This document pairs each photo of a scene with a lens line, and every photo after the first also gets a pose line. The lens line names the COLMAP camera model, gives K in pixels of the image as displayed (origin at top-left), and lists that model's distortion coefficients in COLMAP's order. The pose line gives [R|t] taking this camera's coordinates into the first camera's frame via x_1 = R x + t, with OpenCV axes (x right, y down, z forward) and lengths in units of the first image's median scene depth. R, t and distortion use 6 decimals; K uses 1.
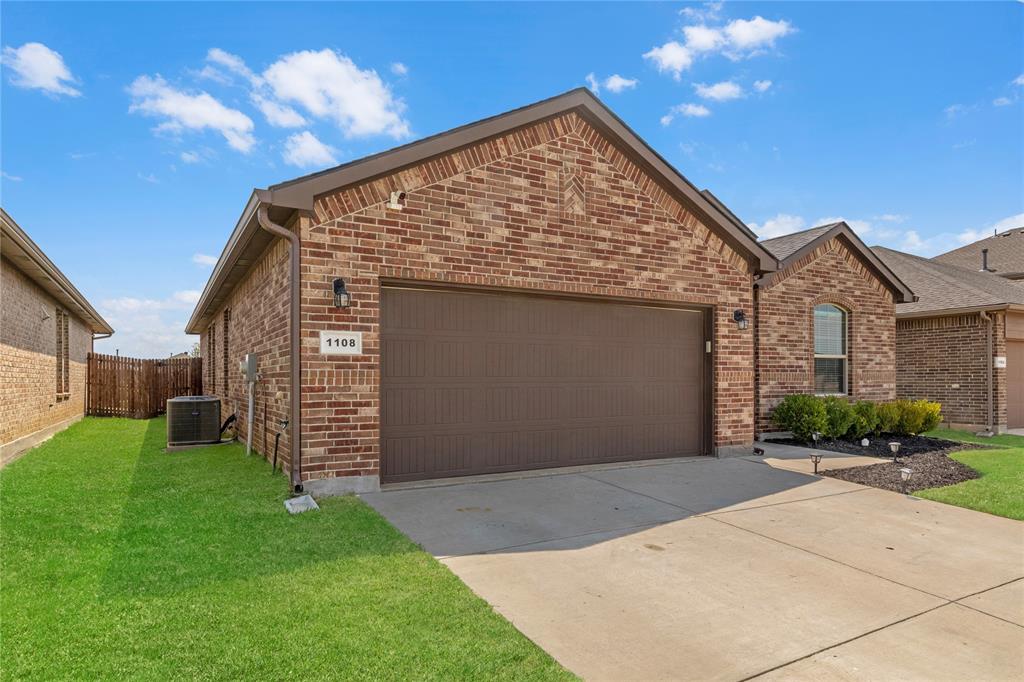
lens RADIAL K [[611.4, 0, 512.1], [0, 611.4, 376.6], [0, 0, 1]] dist [-0.001525, -0.000532]
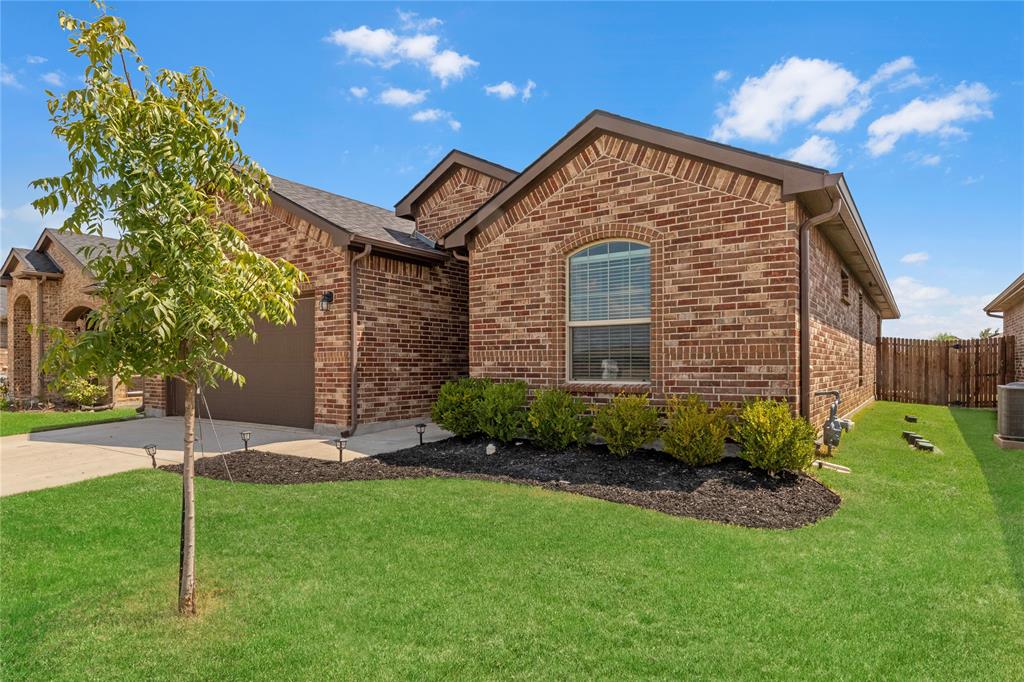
lens RADIAL K [[585.9, 0, 511.9], [0, 585.9, 365.8], [0, 0, 1]] dist [0.005145, 0.000357]
pose [[0.421395, 0.000982, -0.906877, 1.190854], [0.005218, 0.999980, 0.003507, 0.011227], [0.906862, -0.006210, 0.421382, 0.744228]]
